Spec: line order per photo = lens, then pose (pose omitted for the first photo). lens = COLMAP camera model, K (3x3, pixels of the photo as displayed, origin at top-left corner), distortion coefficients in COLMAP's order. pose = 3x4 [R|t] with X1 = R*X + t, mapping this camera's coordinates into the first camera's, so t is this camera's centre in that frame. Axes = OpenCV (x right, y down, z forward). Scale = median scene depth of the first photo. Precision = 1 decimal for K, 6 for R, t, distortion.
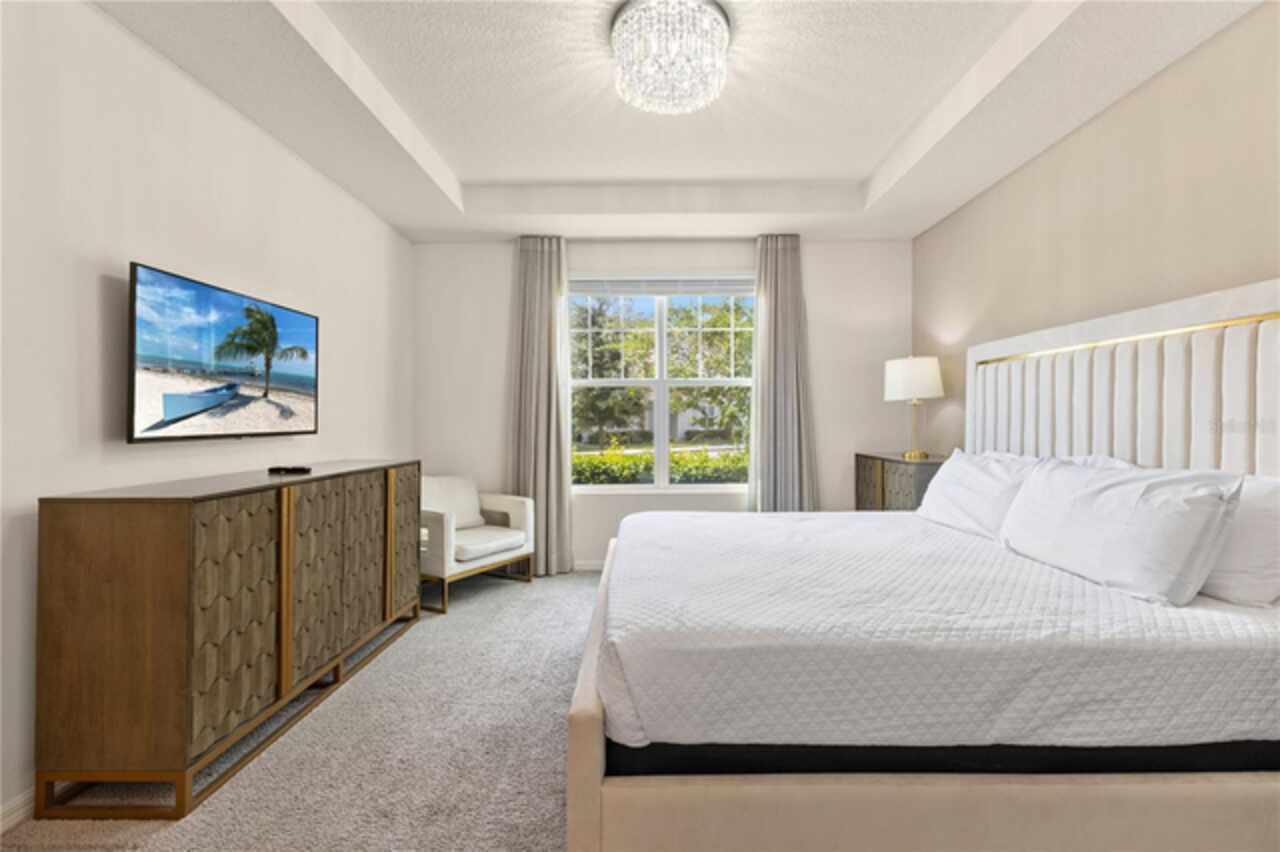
lens RADIAL K [[580.1, 0, 641.9], [0, 580.1, 416.4], [0, 0, 1]] dist [0.030099, -0.000354]
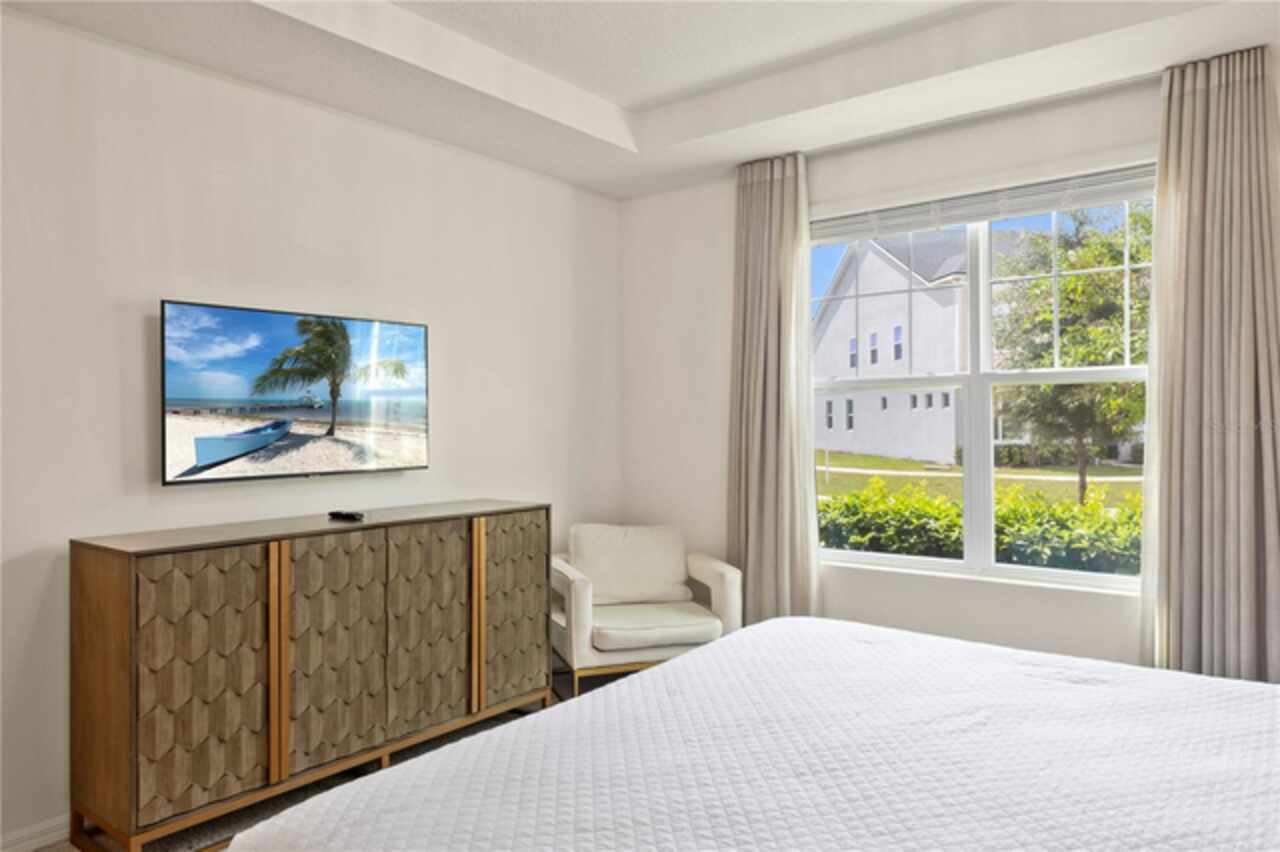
lens RADIAL K [[863.3, 0, 640.0], [0, 863.3, 426.0], [0, 0, 1]] dist [0.023174, 0.002882]
pose [[0.796732, -0.001025, -0.604332, 0.519649], [0.010595, 0.999869, 0.012272, -0.051513], [0.604240, -0.016180, 0.796638, 0.277020]]
